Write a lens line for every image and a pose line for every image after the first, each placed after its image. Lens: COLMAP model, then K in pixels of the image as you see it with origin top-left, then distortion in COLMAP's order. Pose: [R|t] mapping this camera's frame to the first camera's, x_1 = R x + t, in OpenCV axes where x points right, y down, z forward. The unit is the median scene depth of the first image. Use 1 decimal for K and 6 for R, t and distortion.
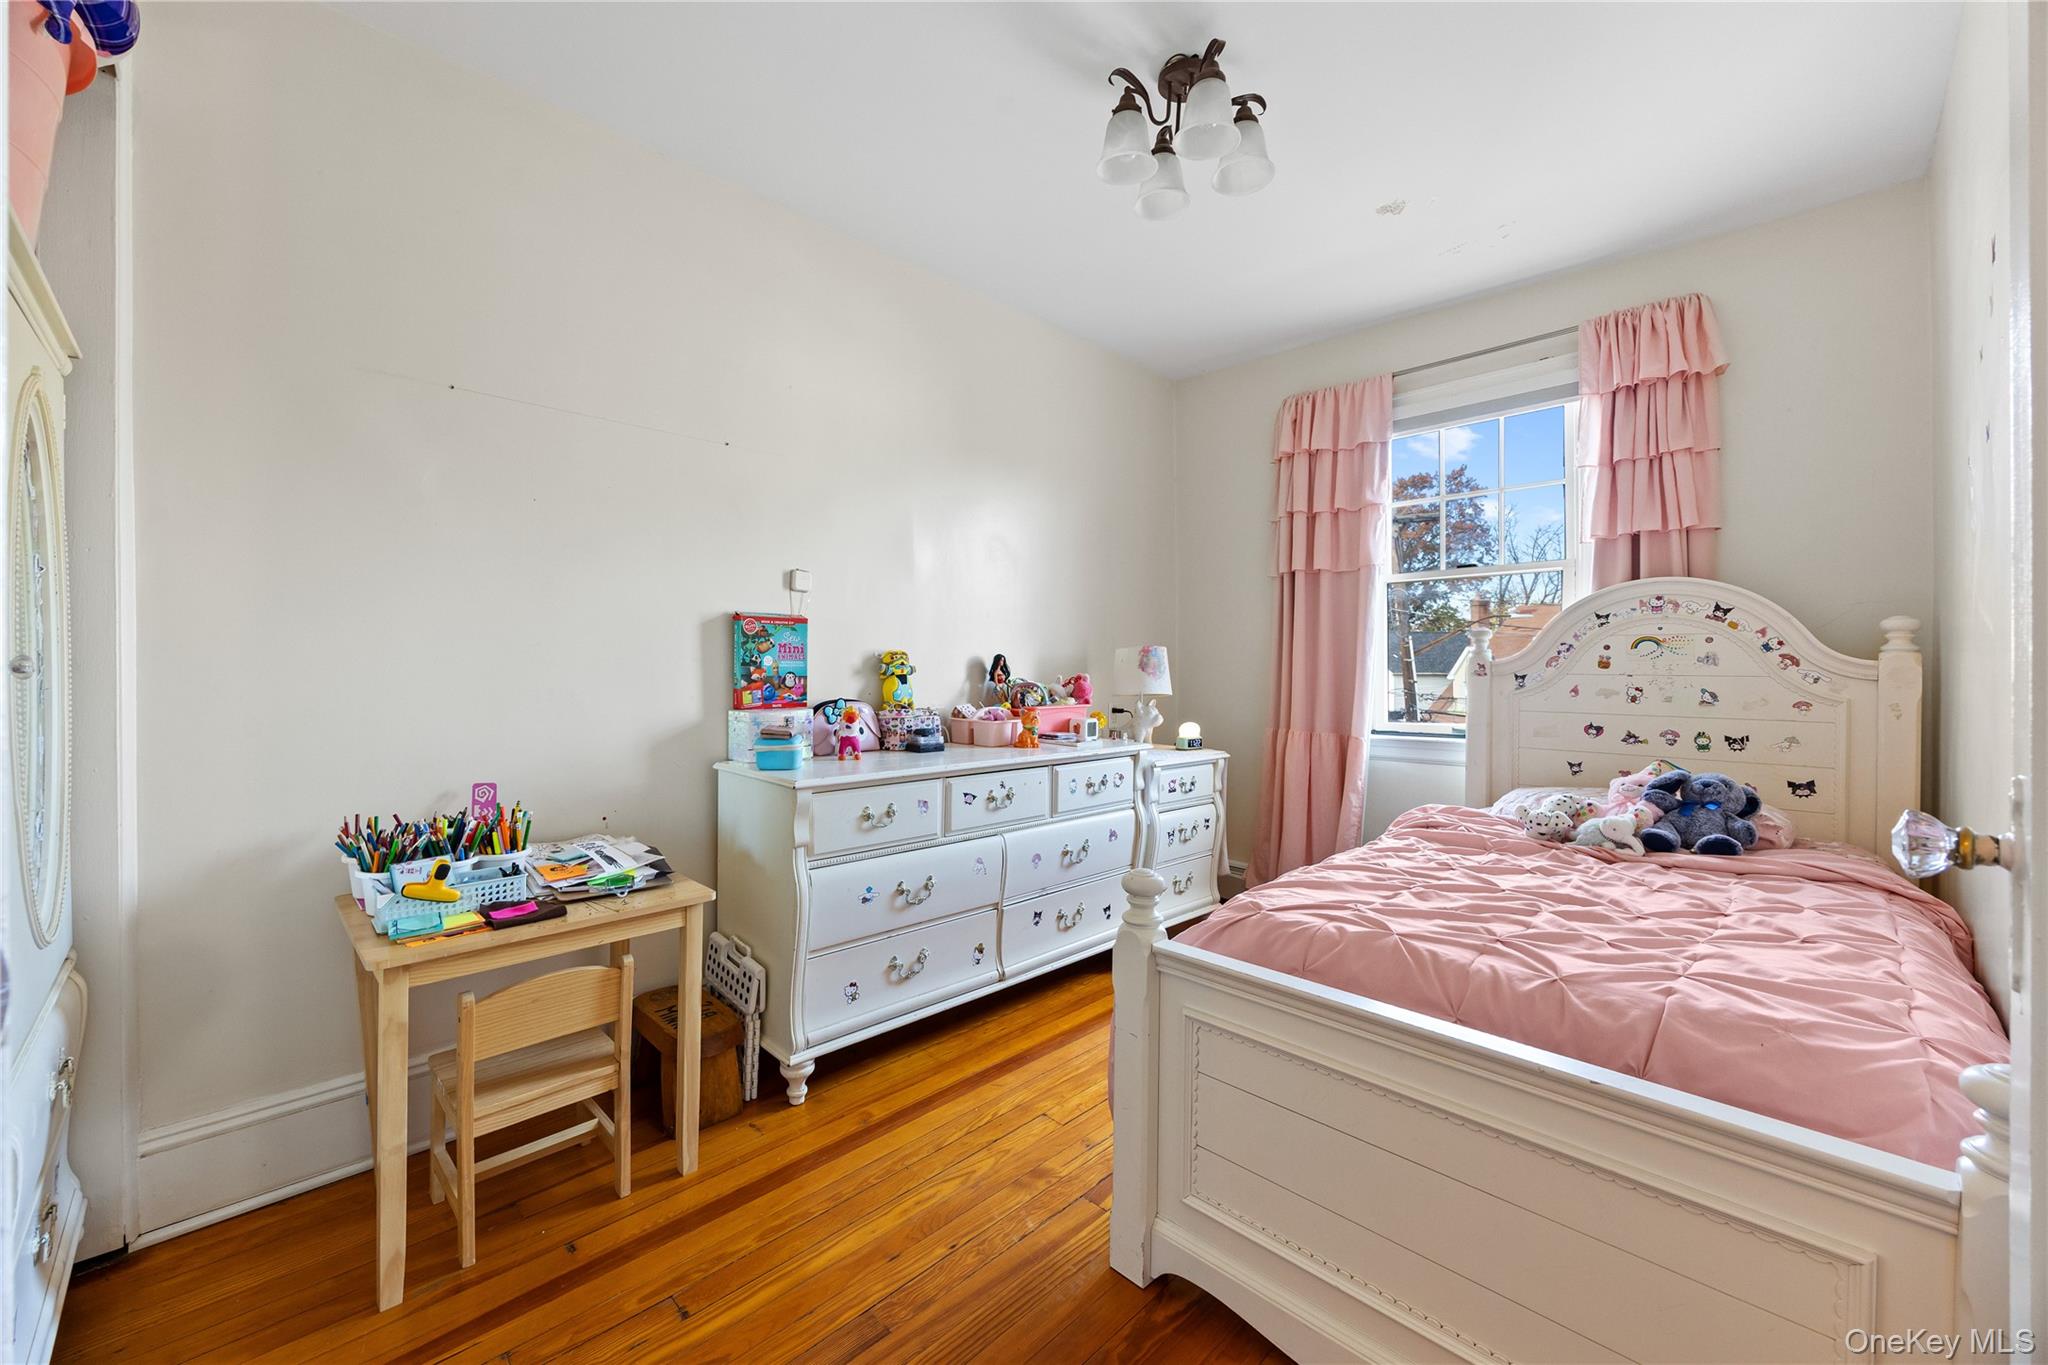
lens RADIAL K [[786.9, 0, 1022.3], [0, 786.9, 673.3], [0, 0, 1]] dist [0.002507, -0.000033]
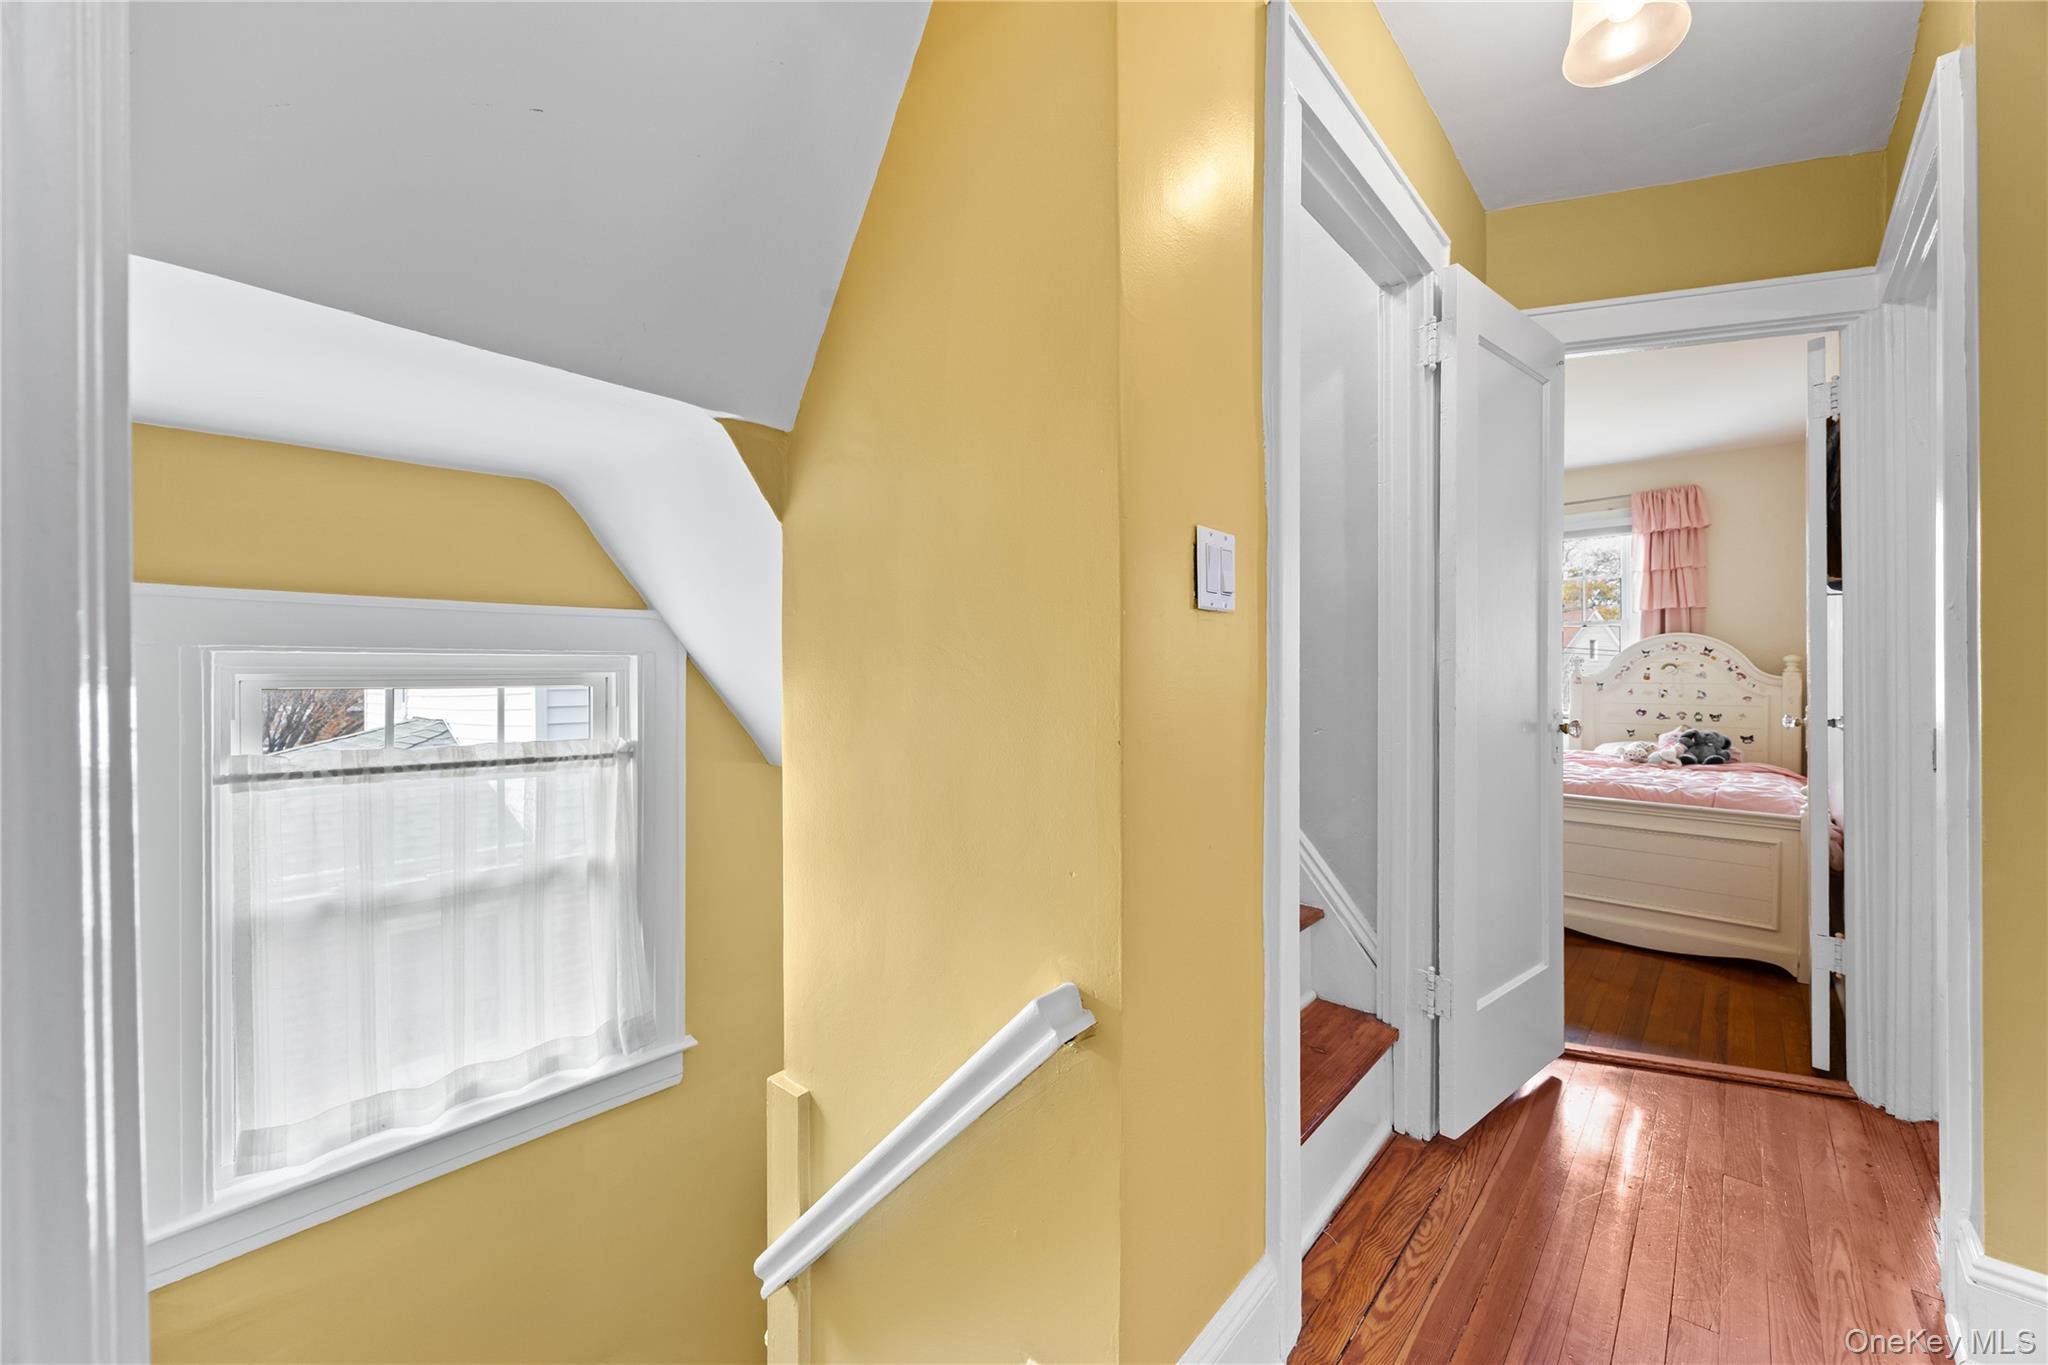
lens RADIAL K [[786.9, 0, 1026.7], [0, 786.9, 680.8], [0, 0, 1]] dist [0.002507, -0.000033]
pose [[0.998155, -0.000944, 0.060704, -0.928700], [0.000766, 0.999995, 0.002959, -0.011418], [-0.060707, -0.002907, 0.998151, -0.860329]]
